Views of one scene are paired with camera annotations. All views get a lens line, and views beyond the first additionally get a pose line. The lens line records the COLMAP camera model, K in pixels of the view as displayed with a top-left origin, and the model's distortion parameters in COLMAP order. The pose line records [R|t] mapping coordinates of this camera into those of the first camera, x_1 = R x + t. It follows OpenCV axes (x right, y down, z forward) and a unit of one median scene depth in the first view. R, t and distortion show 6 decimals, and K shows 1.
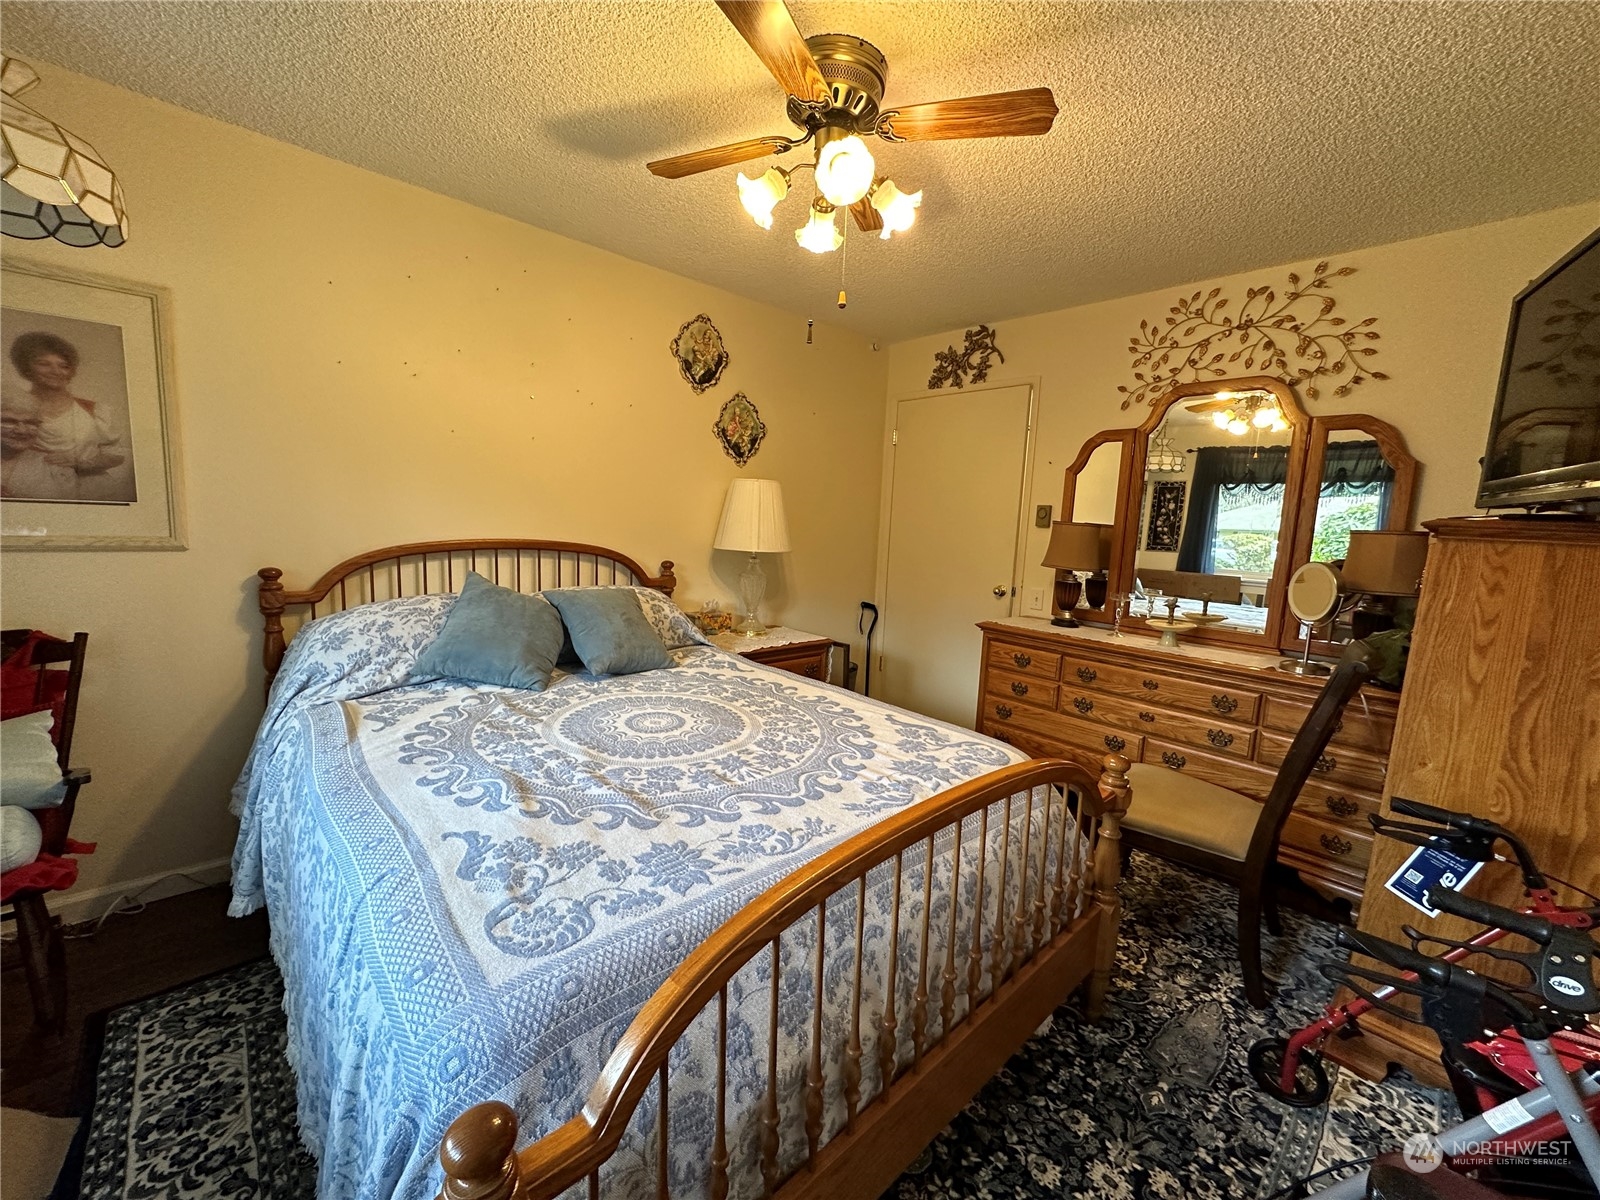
lens RADIAL K [[638.1, 0, 800.5], [0, 638.1, 598.5], [0, 0, 1]] dist [-0.000263, 0.000140]
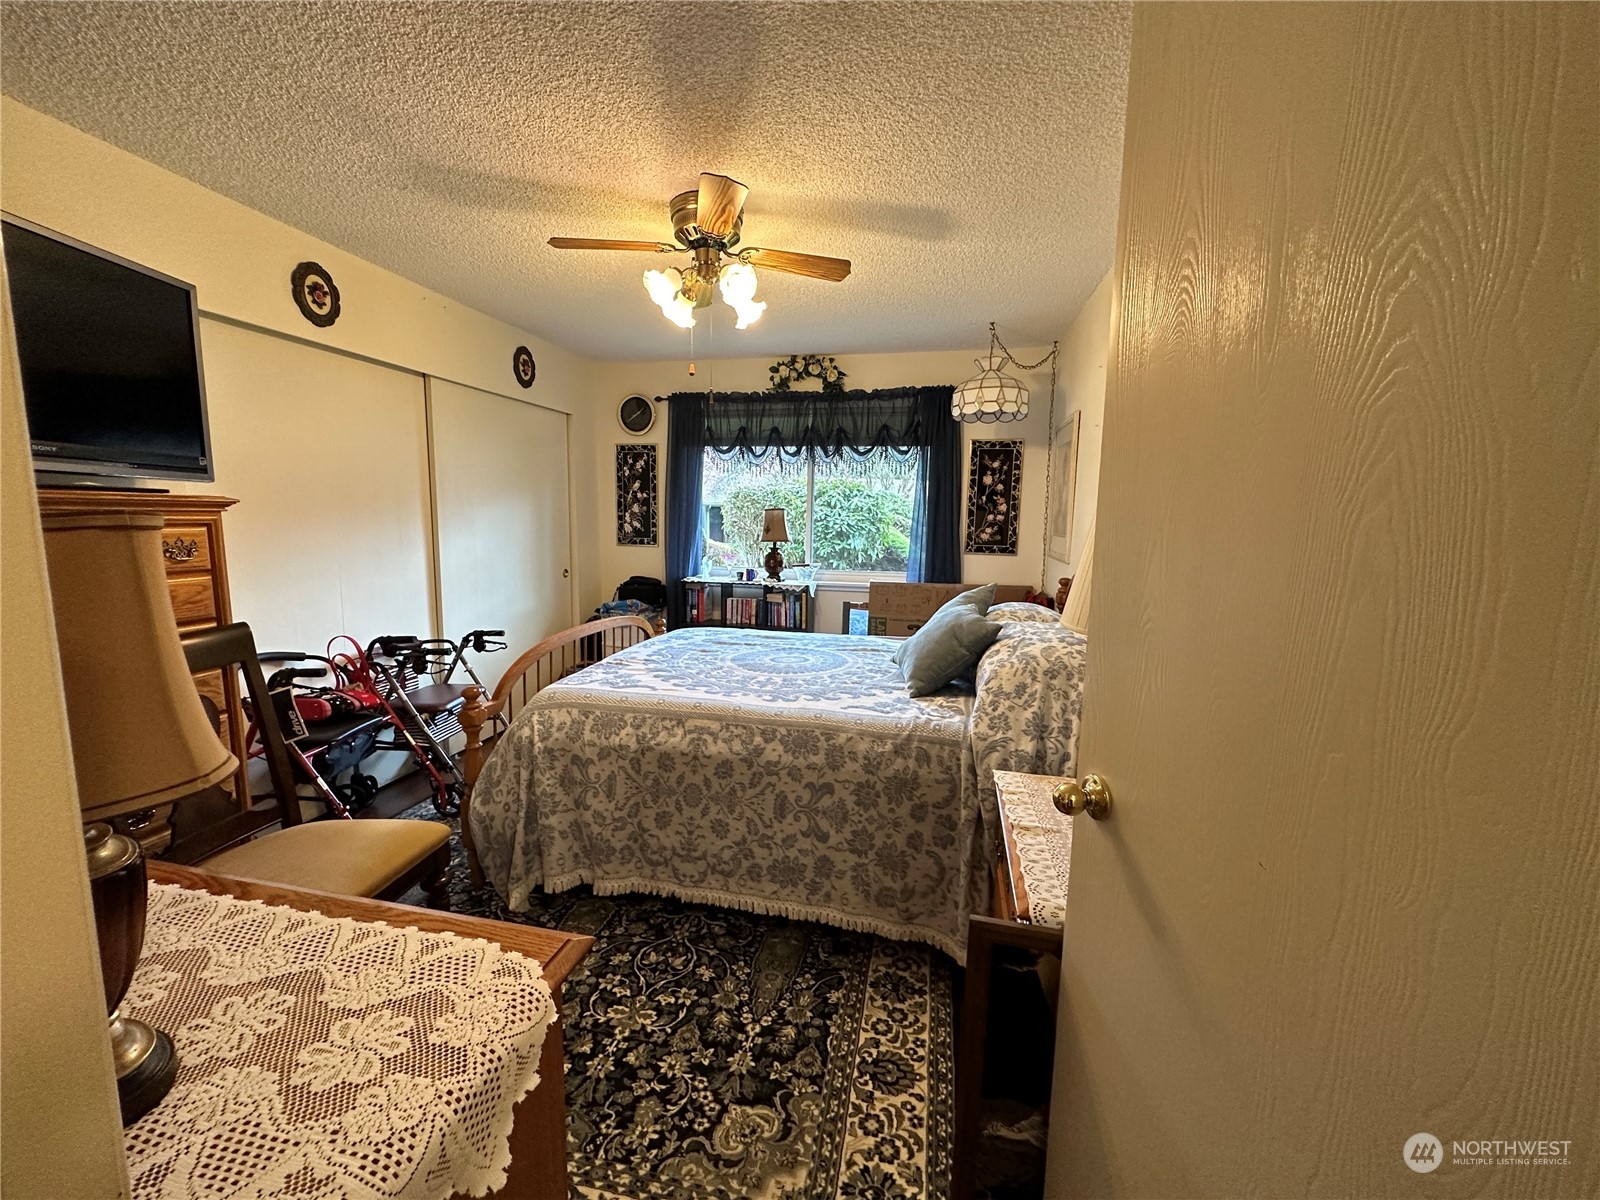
lens RADIAL K [[638.1, 0, 800.5], [0, 638.1, 598.5], [0, 0, 1]] dist [-0.000263, 0.000140]
pose [[-0.820211, 0.015868, -0.571841, 0.553682], [-0.128214, 0.969086, 0.210792, -0.245723], [0.557508, 0.246212, -0.792821, 1.919826]]
